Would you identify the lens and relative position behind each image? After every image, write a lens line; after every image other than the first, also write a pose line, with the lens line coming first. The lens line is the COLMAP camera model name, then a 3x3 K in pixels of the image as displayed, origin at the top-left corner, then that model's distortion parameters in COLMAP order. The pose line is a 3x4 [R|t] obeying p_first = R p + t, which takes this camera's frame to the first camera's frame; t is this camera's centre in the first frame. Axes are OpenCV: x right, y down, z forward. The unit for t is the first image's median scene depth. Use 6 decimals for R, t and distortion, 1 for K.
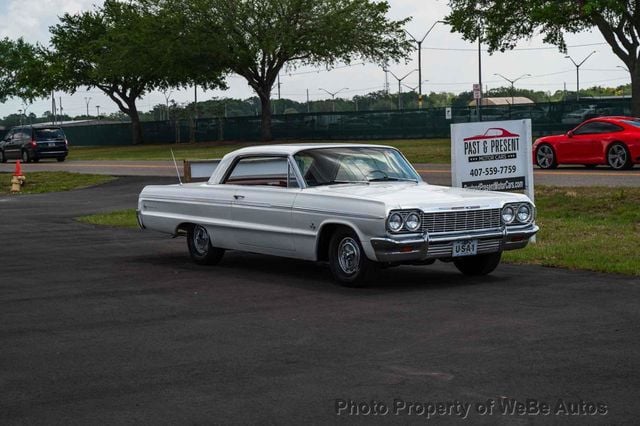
lens RADIAL K [[1303.4, 0, 319.7], [0, 1303.4, 209.8], [0, 0, 1]] dist [0.041820, 0.000000]
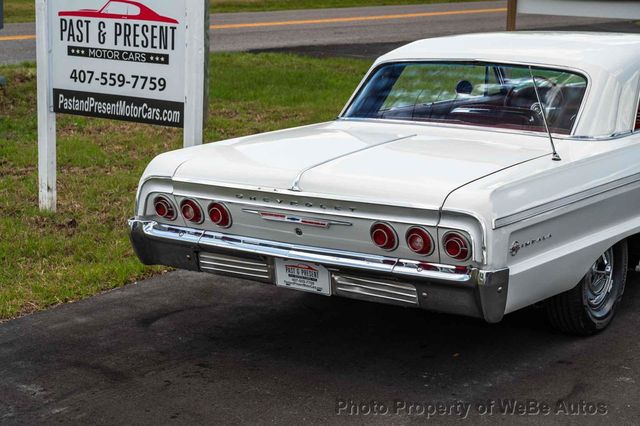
lens RADIAL K [[1303.4, 0, 322.1], [0, 1303.4, 211.3], [0, 0, 1]] dist [0.041820, 0.000000]
pose [[0.364287, 0.241716, -0.899371, 0.656949], [-0.122519, 0.969775, 0.211012, -0.100552], [0.923192, 0.033321, 0.382891, 0.865425]]
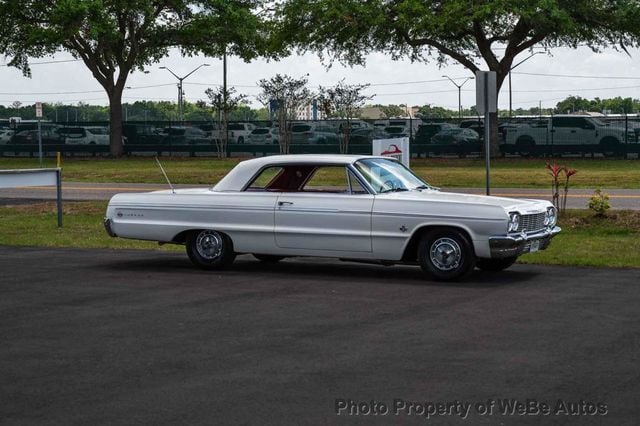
lens RADIAL K [[1299.2, 0, 315.9], [0, 1299.2, 211.1], [0, 0, 1]] dist [0.036705, 0.000000]
pose [[-0.861833, 0.088239, -0.499458, 0.744324], [0.005780, 0.986395, 0.164292, -0.188868], [0.507160, 0.138705, -0.850617, 1.908619]]
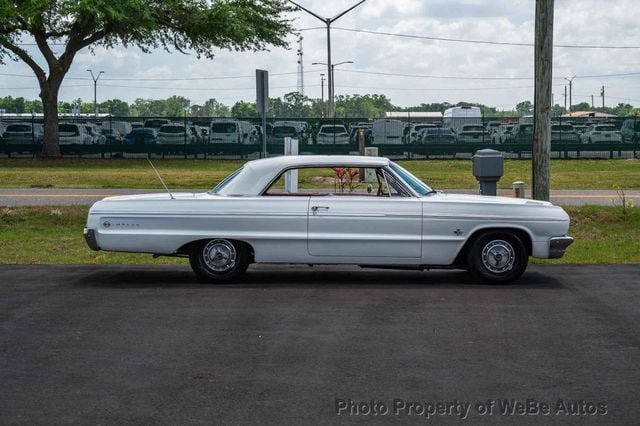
lens RADIAL K [[1303.4, 0, 319.7], [0, 1303.4, 212.5], [0, 0, 1]] dist [0.041820, 0.000000]
pose [[-0.544704, 0.102884, -0.832294, 1.006439], [-0.050185, 0.986669, 0.154811, -0.173117], [0.837126, 0.126094, -0.532279, 1.580044]]
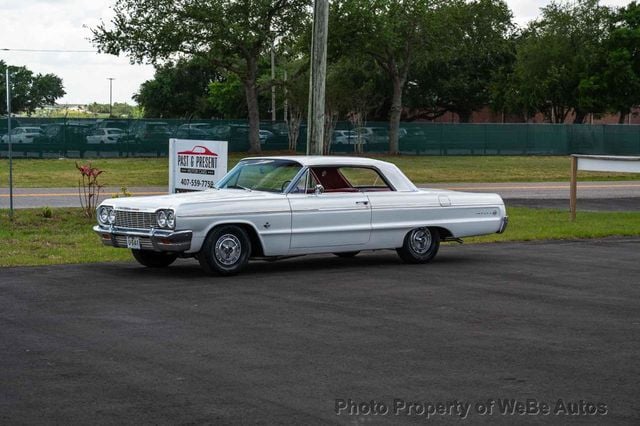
lens RADIAL K [[1303.4, 0, 317.6], [0, 1303.4, 213.2], [0, 0, 1]] dist [0.041820, 0.000000]
pose [[0.019968, 0.111015, -0.993618, 1.272090], [-0.104974, 0.988556, 0.108340, -0.138257], [0.994274, 0.102141, 0.031393, 1.062952]]
